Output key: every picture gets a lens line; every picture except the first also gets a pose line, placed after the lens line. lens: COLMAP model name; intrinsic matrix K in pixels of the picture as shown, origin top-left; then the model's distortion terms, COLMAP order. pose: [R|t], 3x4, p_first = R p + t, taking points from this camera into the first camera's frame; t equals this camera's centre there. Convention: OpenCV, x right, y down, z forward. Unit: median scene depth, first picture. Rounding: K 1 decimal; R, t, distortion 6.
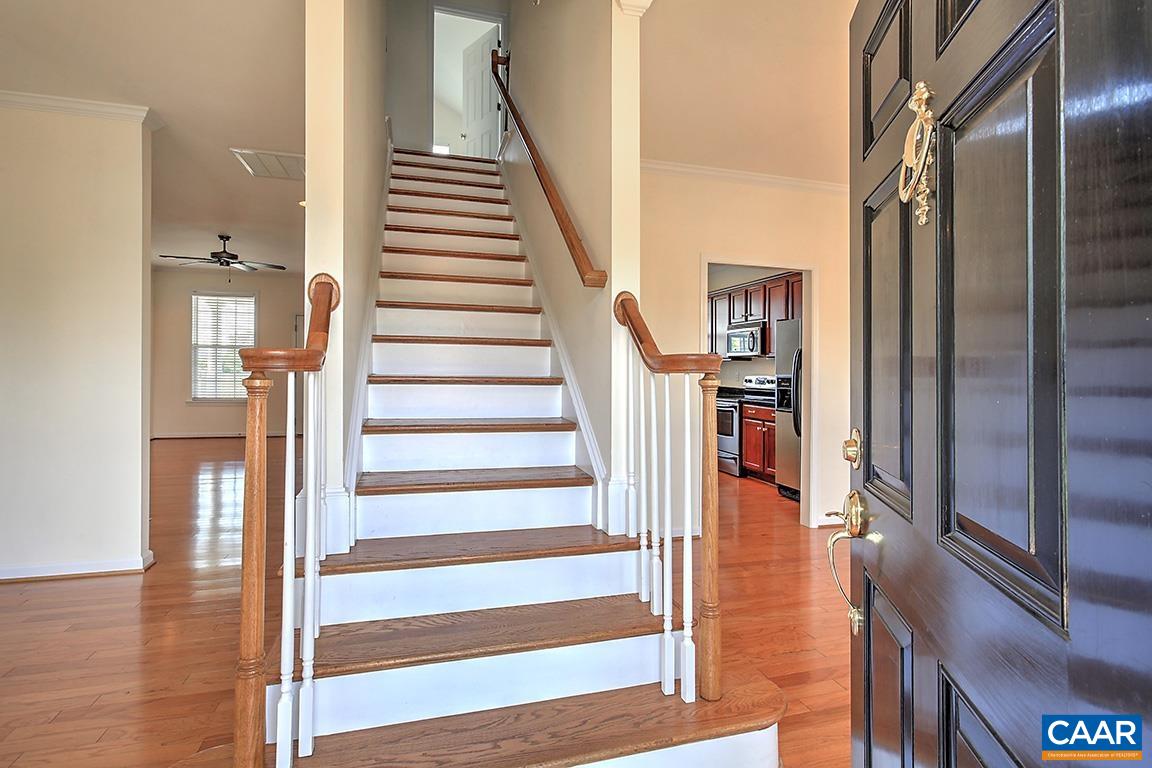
lens RADIAL K [[557.7, 0, 575.9], [0, 557.7, 377.3], [0, 0, 1]] dist [-0.003498, -0.000214]
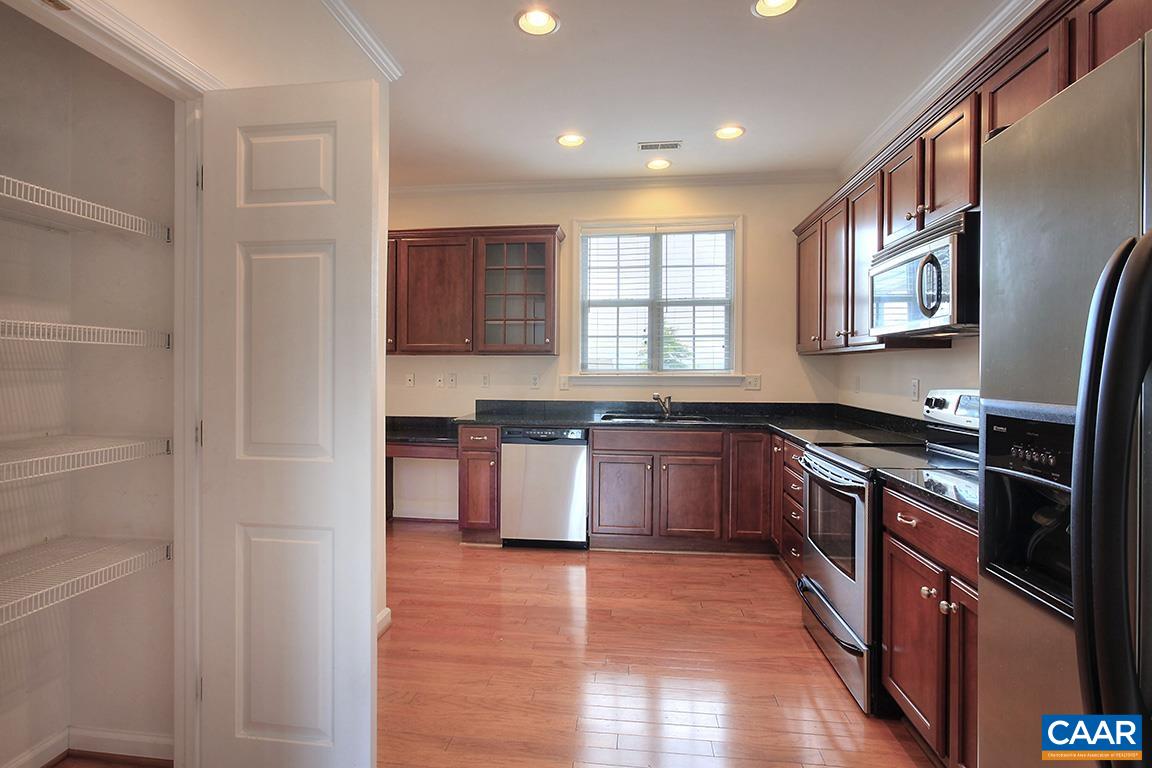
lens RADIAL K [[557.7, 0, 575.9], [0, 557.7, 377.3], [0, 0, 1]] dist [-0.003498, -0.000214]
pose [[0.924778, 0.004675, -0.380478, 0.253942], [-0.001052, 0.999952, 0.009730, -0.014246], [0.380505, -0.008598, 0.924739, 0.638697]]
